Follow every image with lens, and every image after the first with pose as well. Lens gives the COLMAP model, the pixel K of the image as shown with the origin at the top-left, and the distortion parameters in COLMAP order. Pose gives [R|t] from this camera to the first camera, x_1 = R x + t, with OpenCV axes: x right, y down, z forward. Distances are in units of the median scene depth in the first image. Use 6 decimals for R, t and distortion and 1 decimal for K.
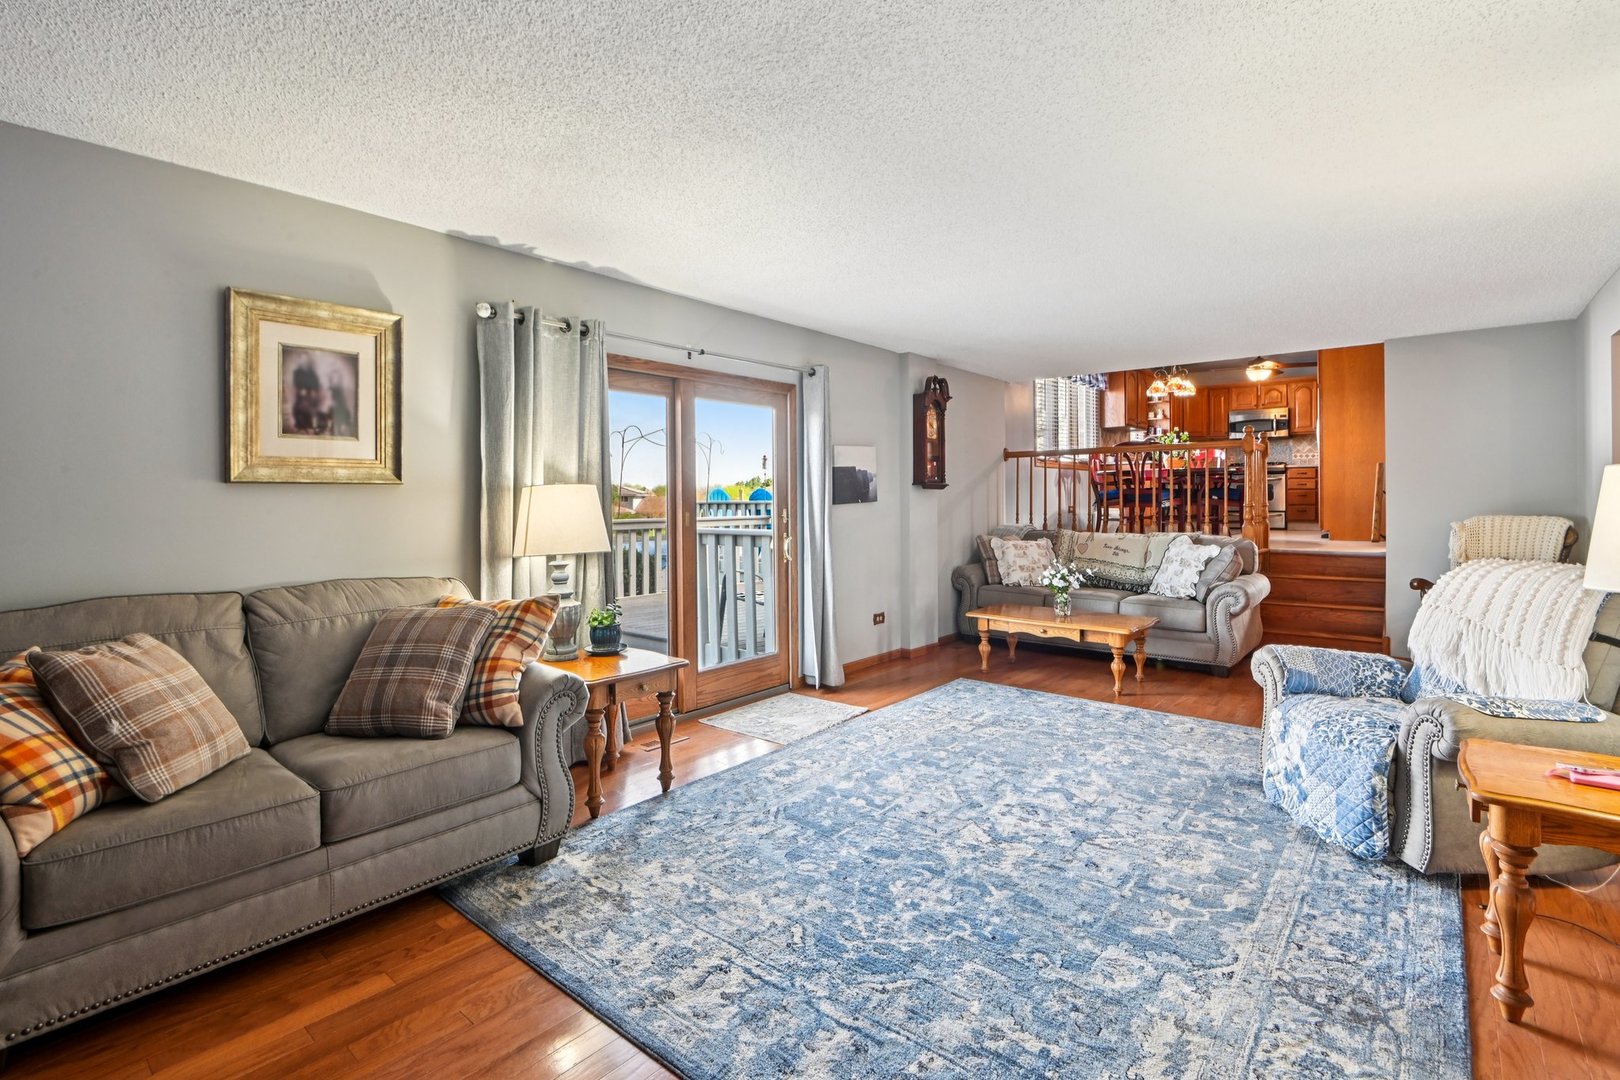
lens RADIAL K [[755.4, 0, 807.9], [0, 755.4, 498.6], [0, 0, 1]] dist [0.000938, -0.011417]
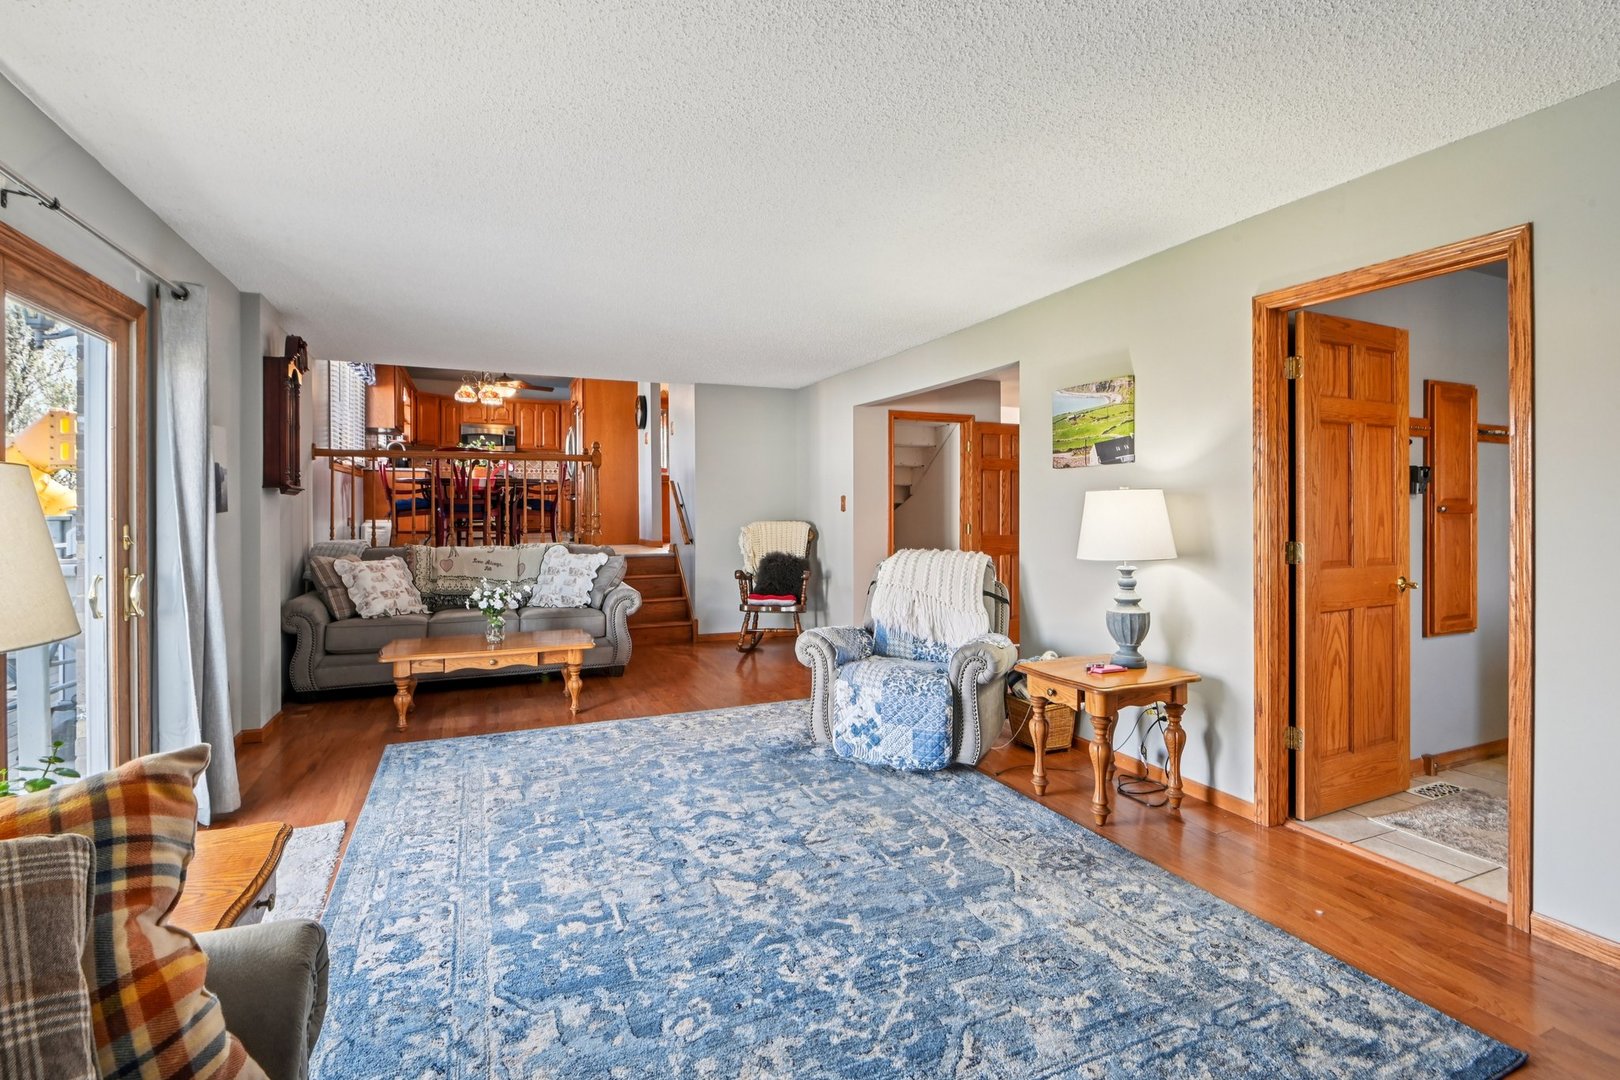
lens RADIAL K [[750.7, 0, 810.8], [0, 750.7, 505.5], [0, 0, 1]] dist [0.008401, -0.011997]
pose [[0.443193, 0.006788, 0.896401, -0.497655], [-0.002145, 0.999977, -0.006511, 0.002480], [-0.896424, 0.000963, 0.443197, 0.494850]]
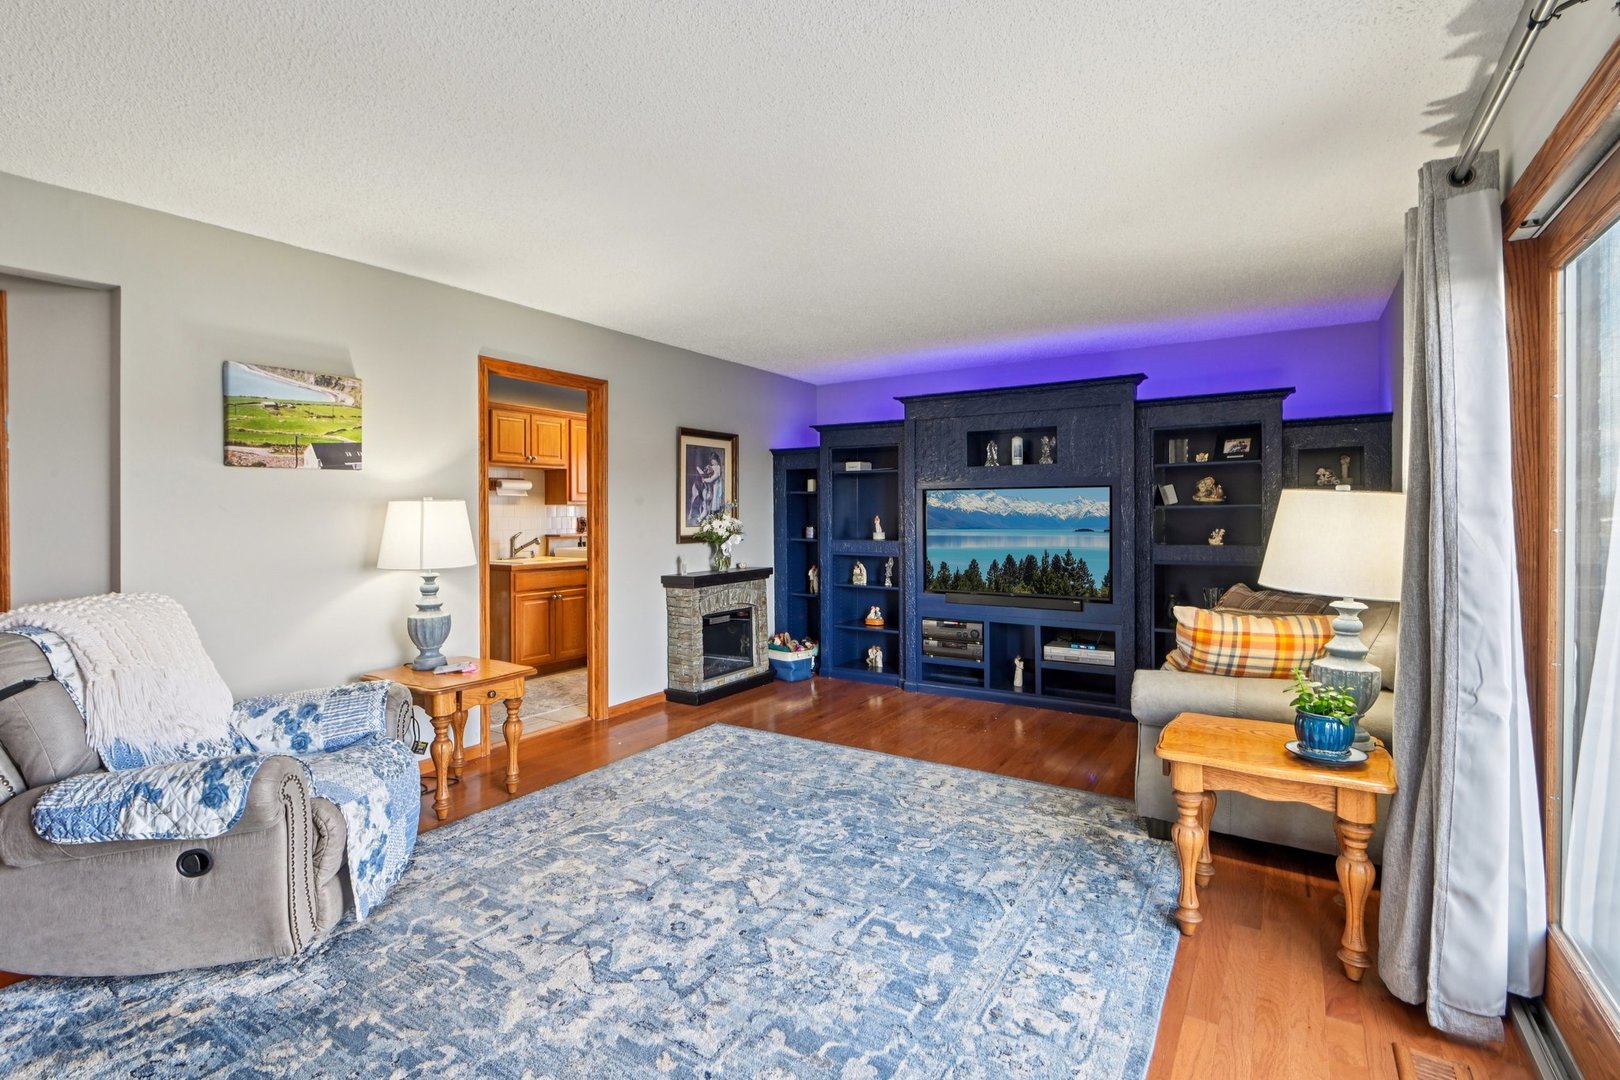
lens RADIAL K [[746.8, 0, 804.4], [0, 746.8, 525.8], [0, 0, 1]] dist [-0.001066, -0.011306]
pose [[-0.992069, 0.011719, -0.125151, 0.260252], [0.009989, 0.999846, 0.014443, -0.000129], [0.125301, 0.013079, -0.992033, 1.760580]]
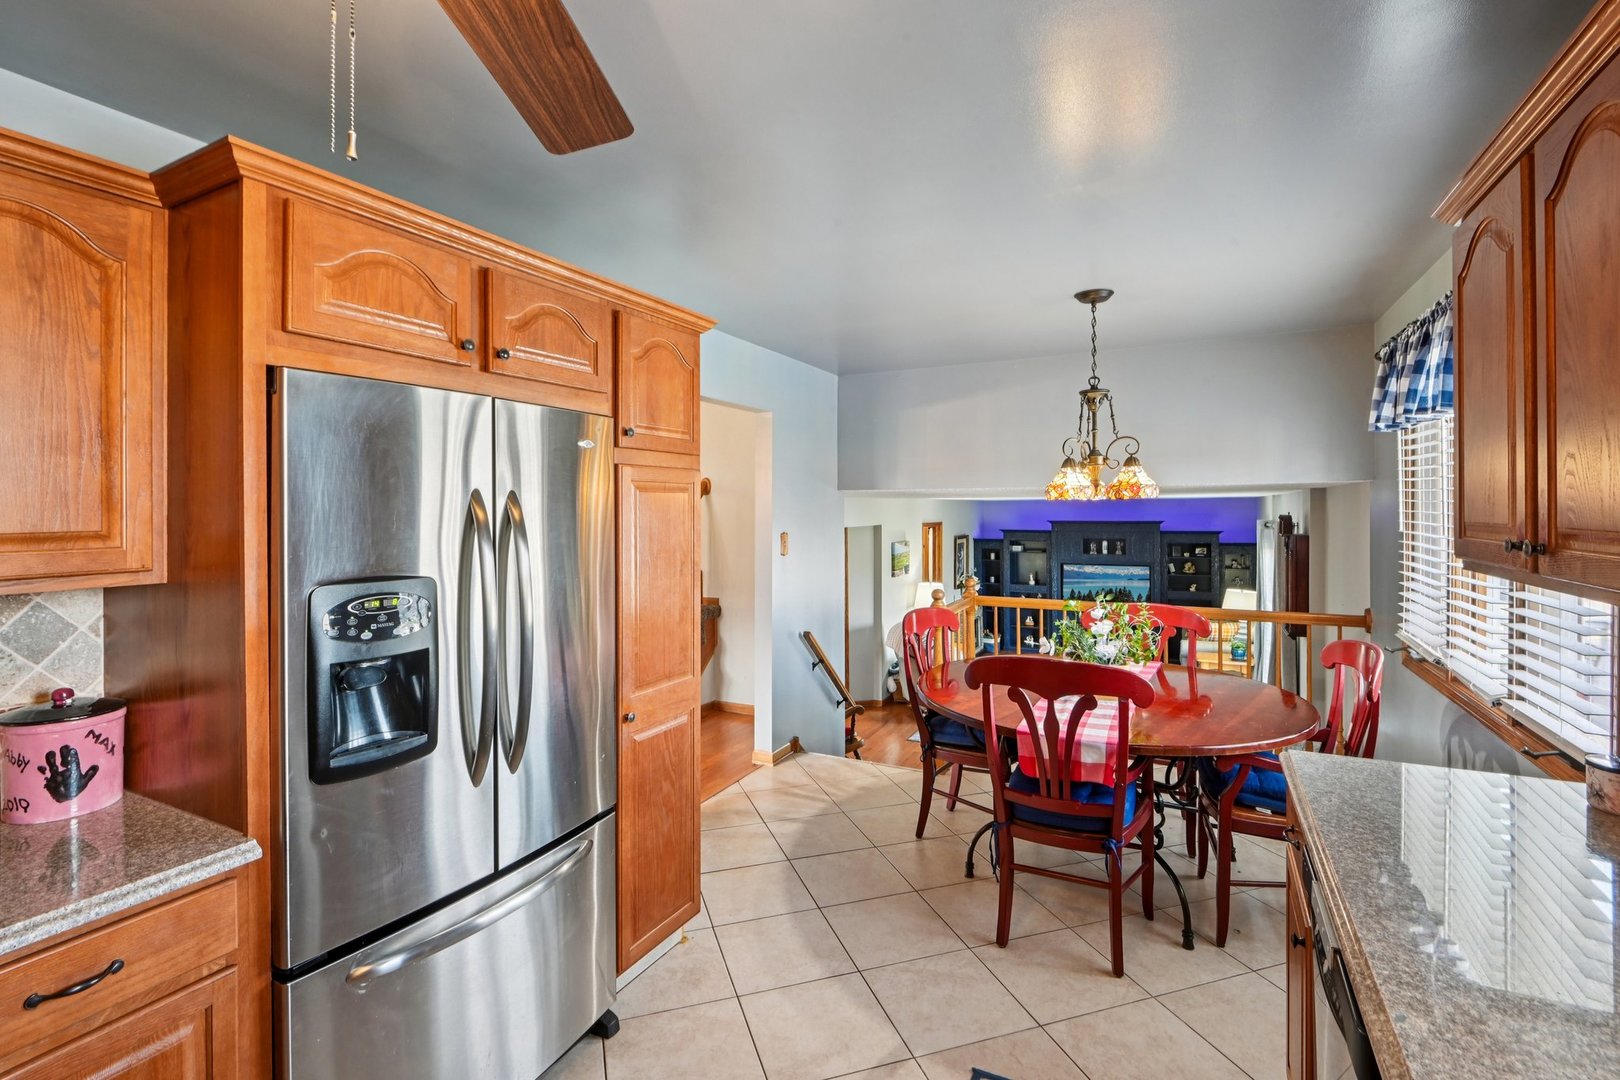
lens RADIAL K [[755.4, 0, 807.9], [0, 755.4, 498.6], [0, 0, 1]] dist [0.000938, -0.011417]
pose [[-0.974100, 0.006472, -0.226023, 1.880378], [0.009968, 0.999848, -0.014330, -0.342714], [0.225896, -0.016211, -0.974017, 3.514405]]
